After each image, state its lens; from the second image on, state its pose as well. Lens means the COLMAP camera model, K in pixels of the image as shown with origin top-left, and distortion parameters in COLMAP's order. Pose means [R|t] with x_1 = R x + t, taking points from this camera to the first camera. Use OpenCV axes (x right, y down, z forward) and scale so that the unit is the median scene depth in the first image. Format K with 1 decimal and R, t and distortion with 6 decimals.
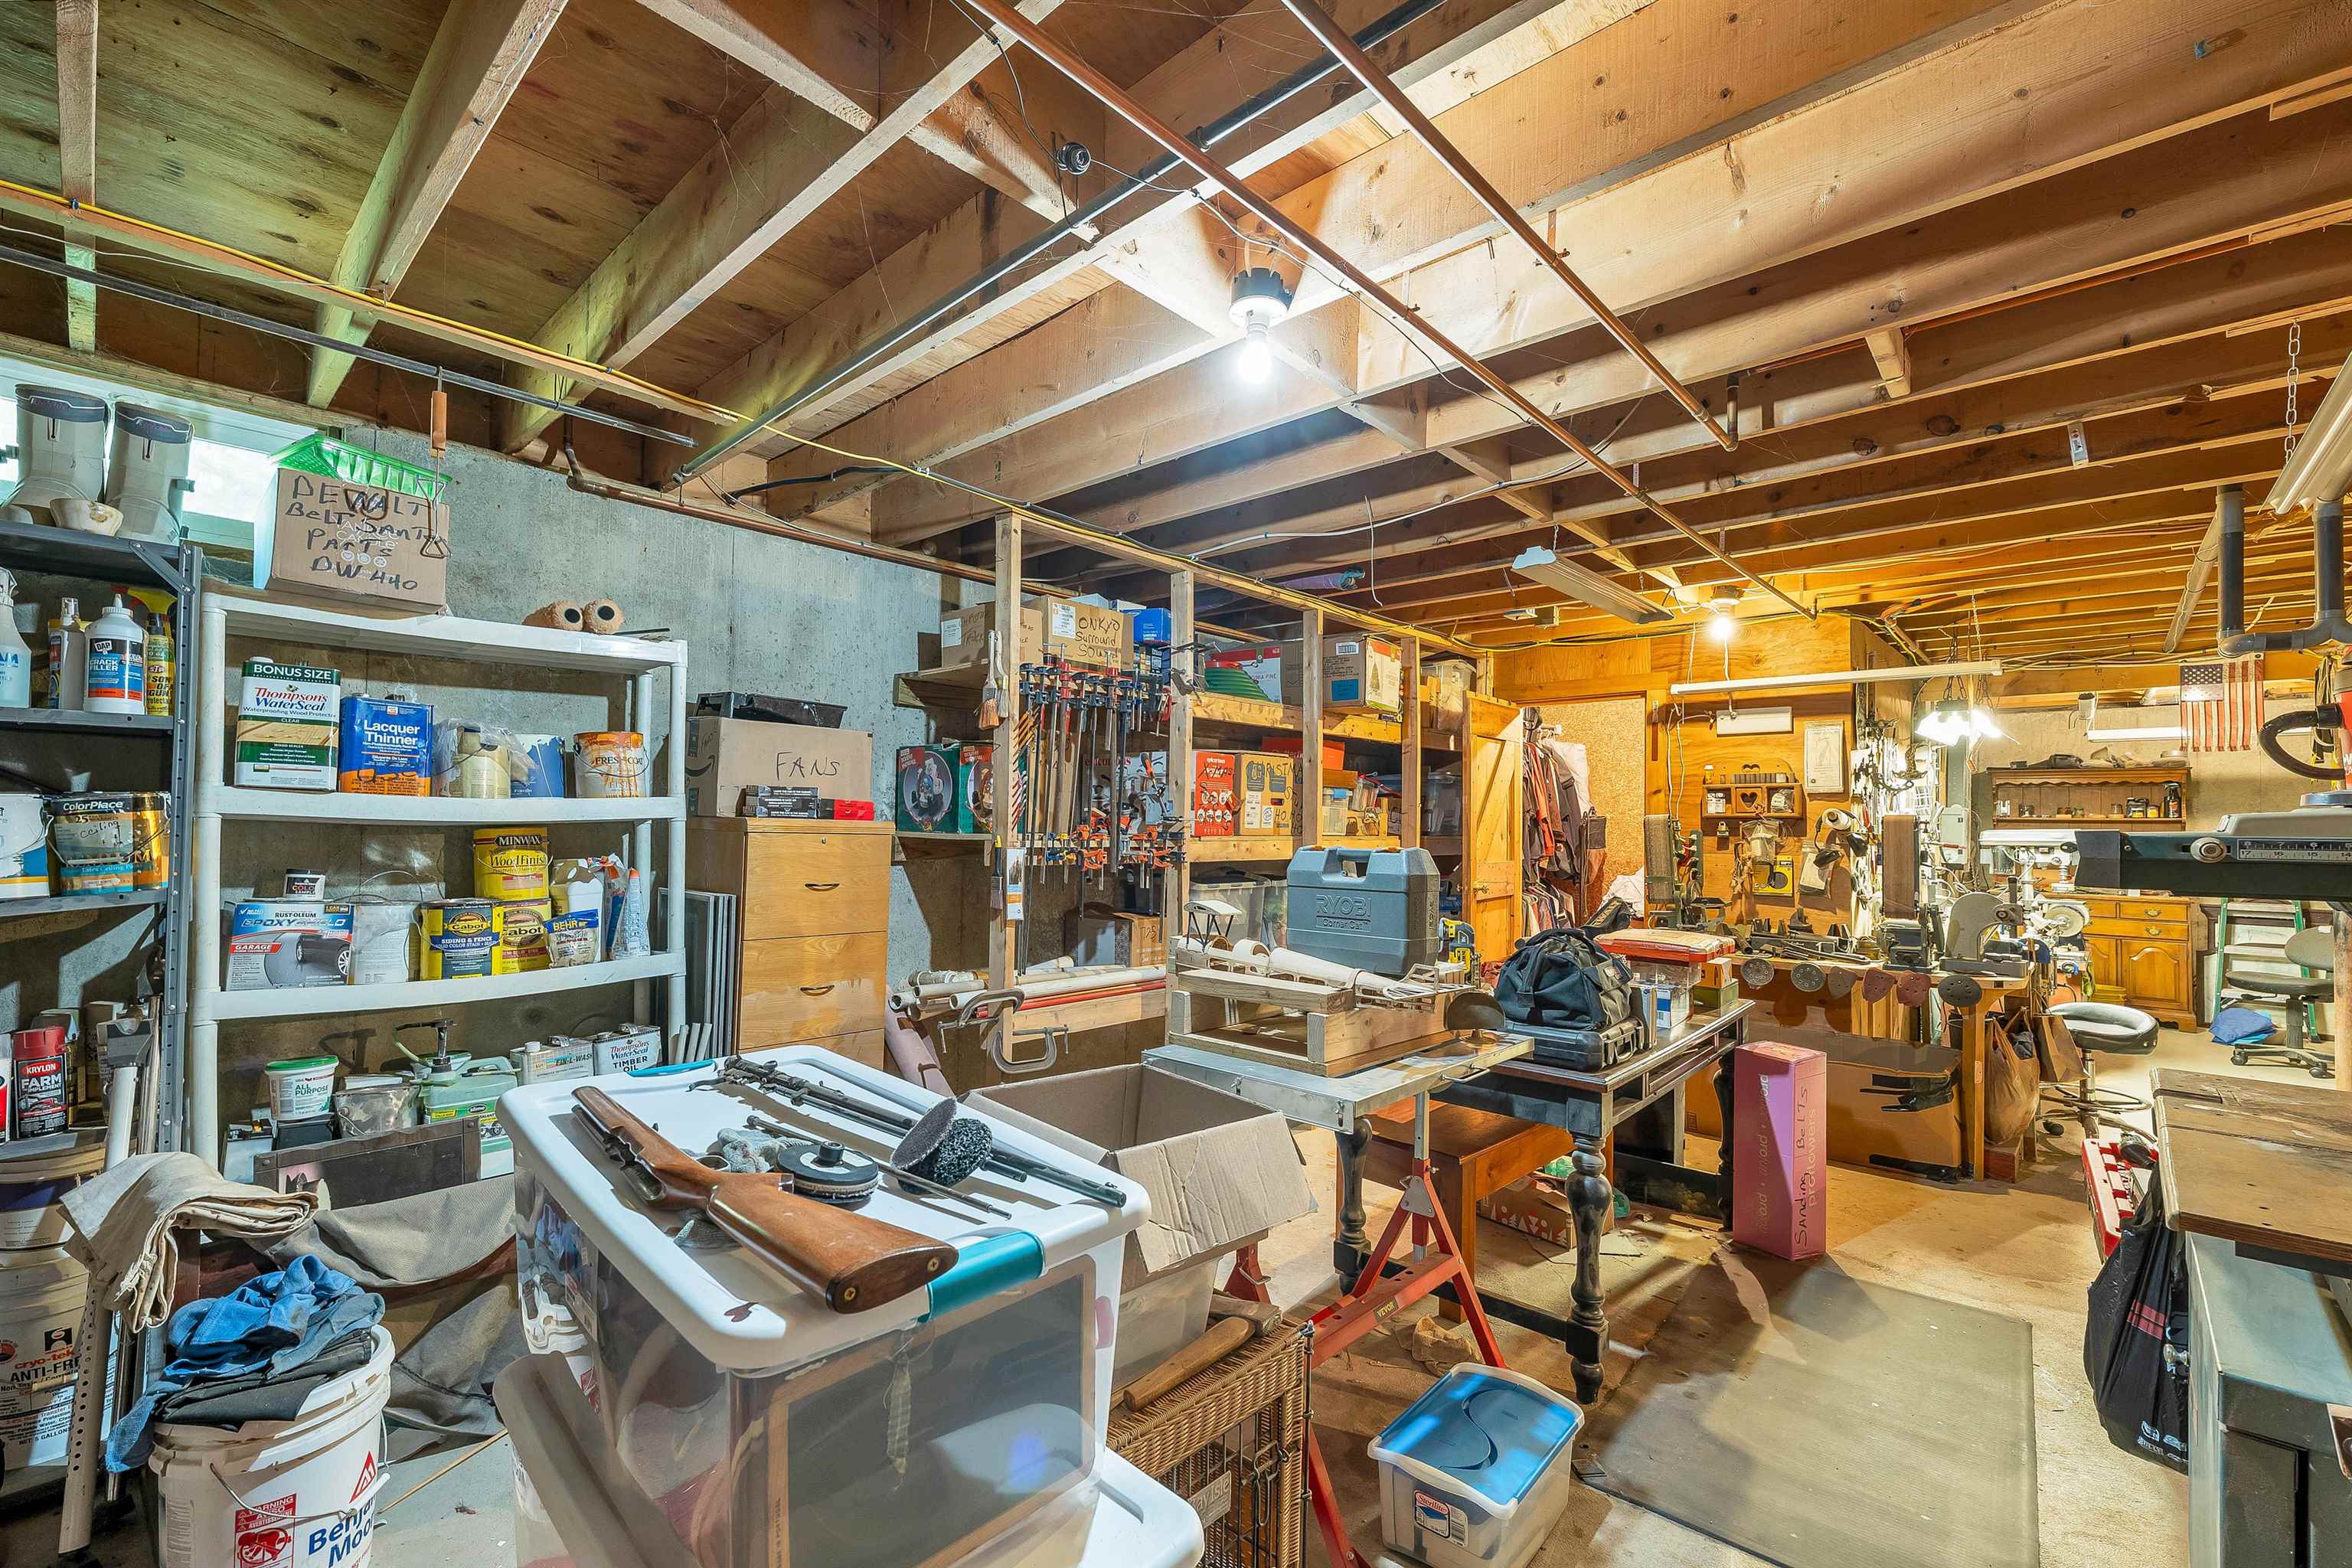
lens RADIAL K [[999.9, 0, 1165.0], [0, 999.9, 814.3], [0, 0, 1]] dist [-0.000035, -0.000030]
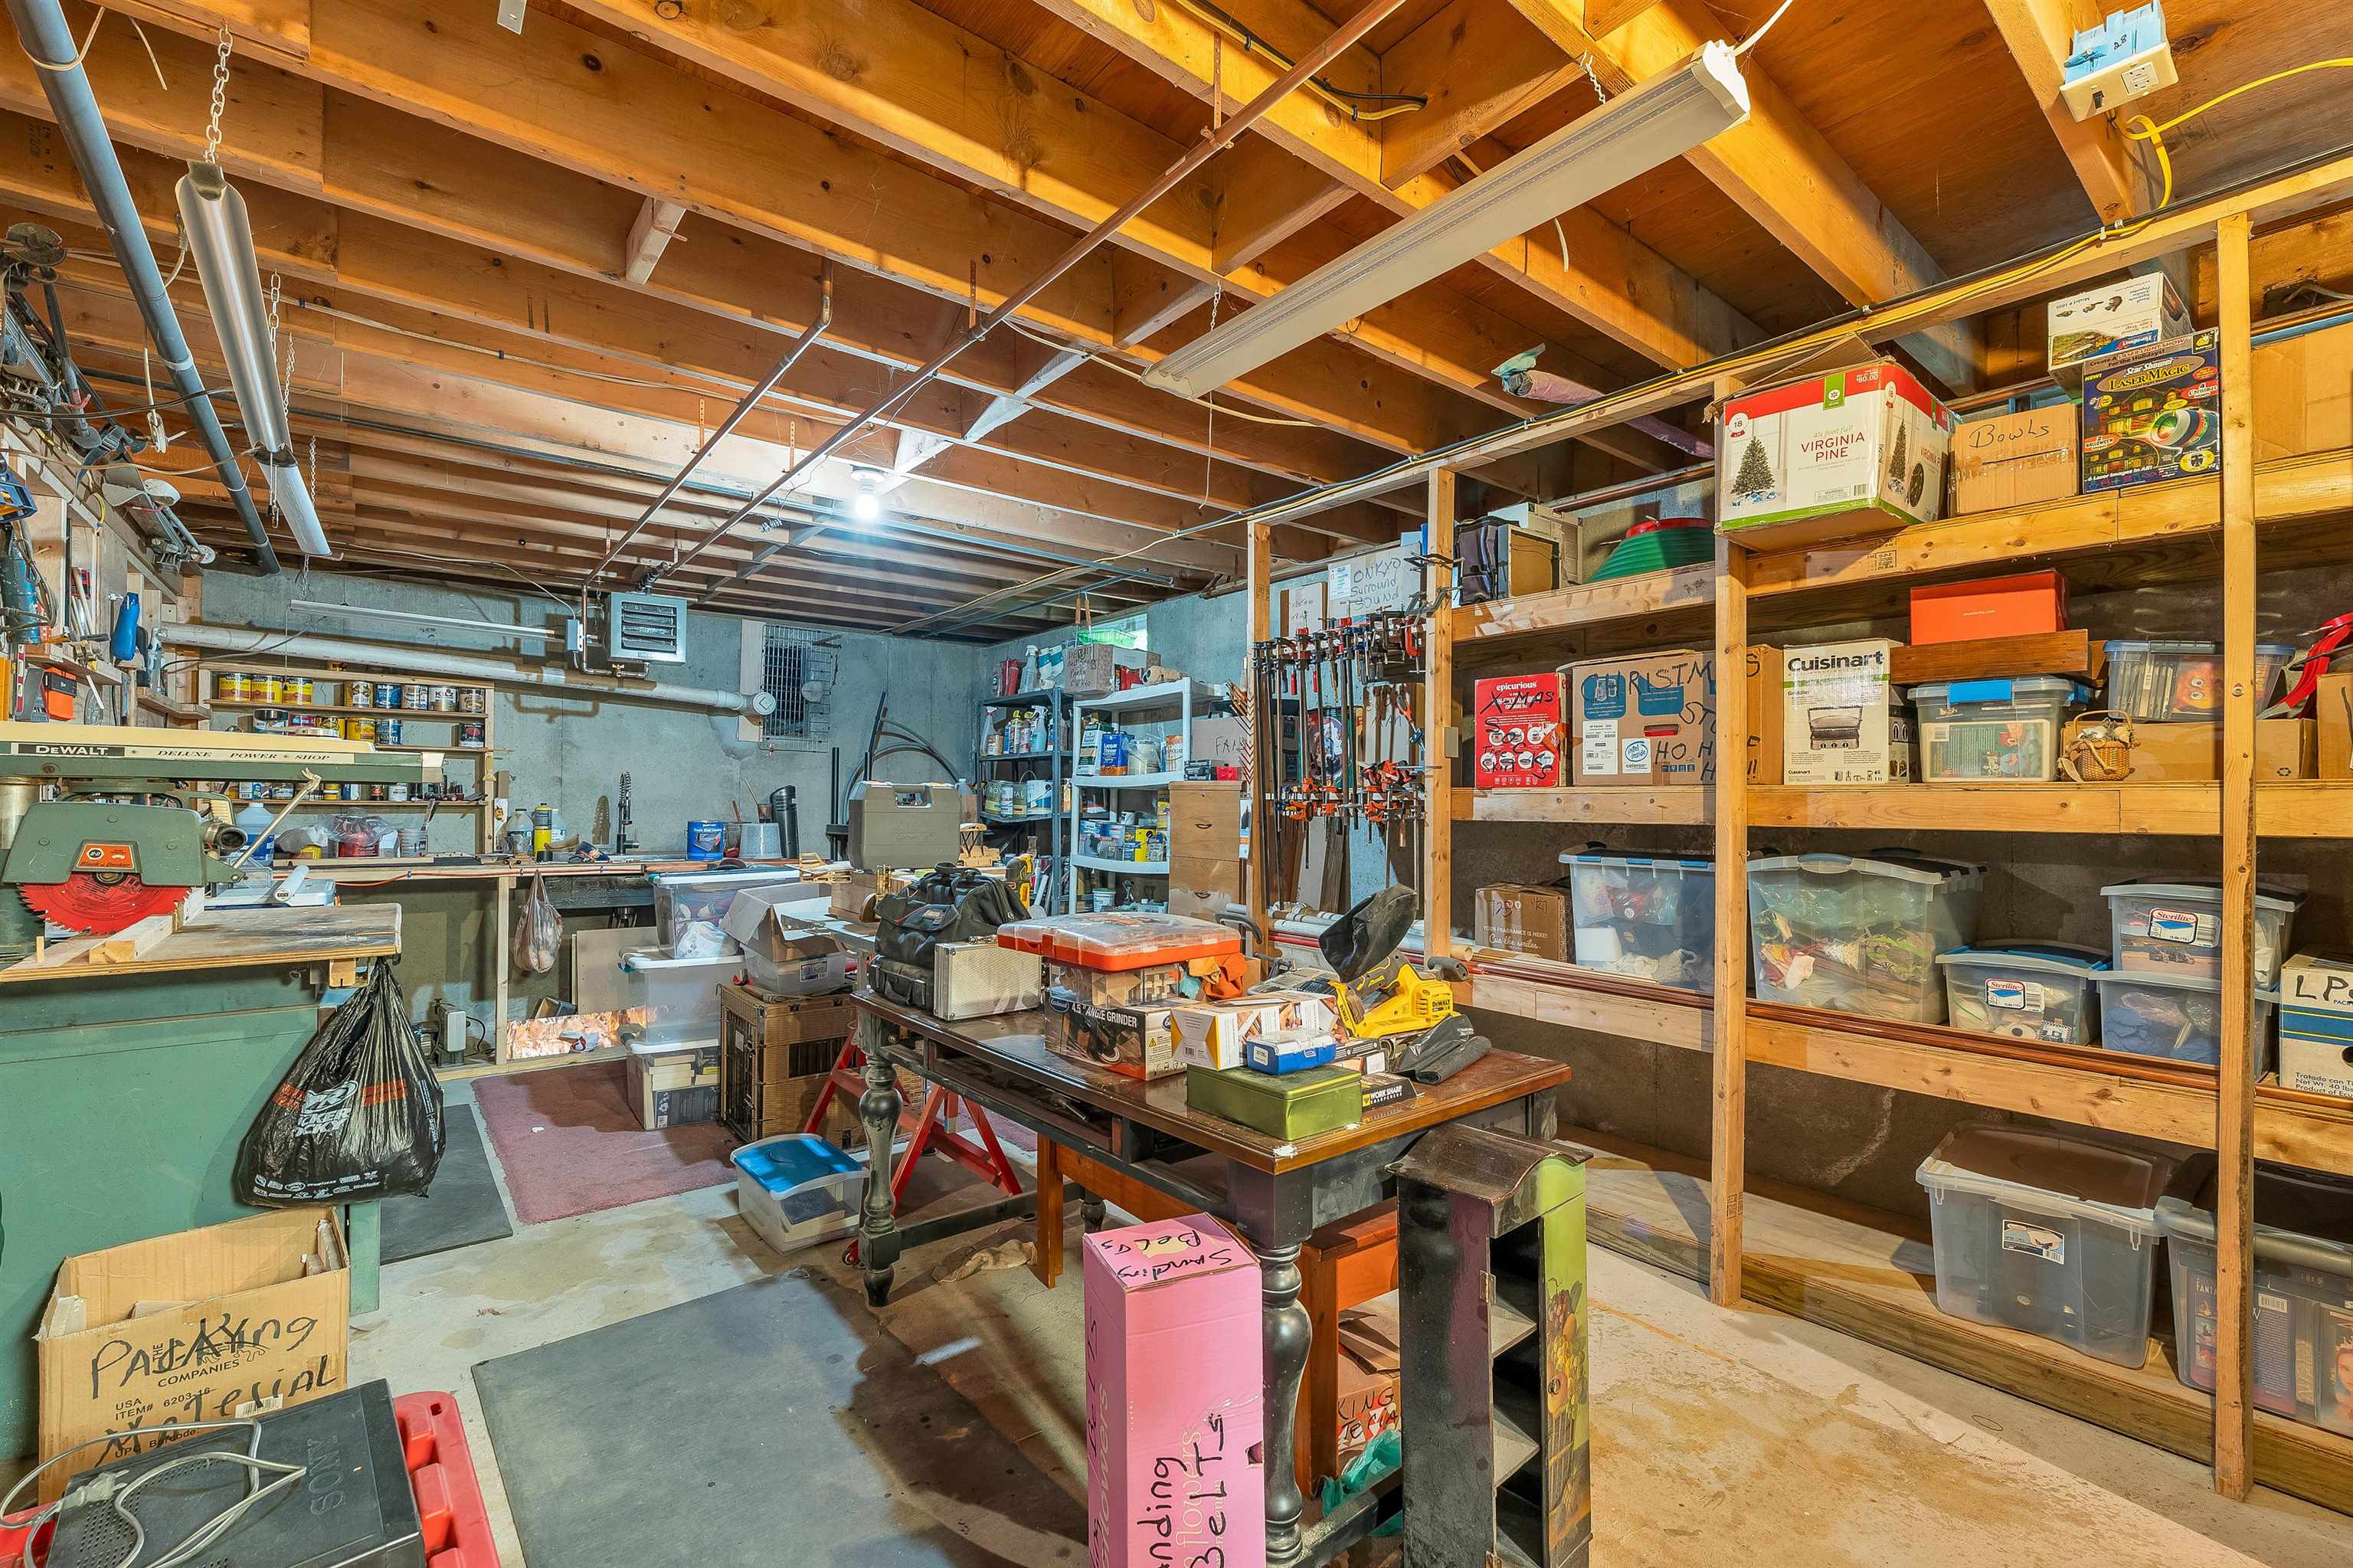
lens RADIAL K [[976.0, 0, 1166.9], [0, 976.0, 801.2], [0, 0, 1]] dist [0.001009, 0.000013]
pose [[-0.131795, -0.007790, -0.991246, 0.374103], [0.010475, 0.999902, -0.009250, 0.016943], [0.991222, -0.011602, -0.131701, 0.383391]]
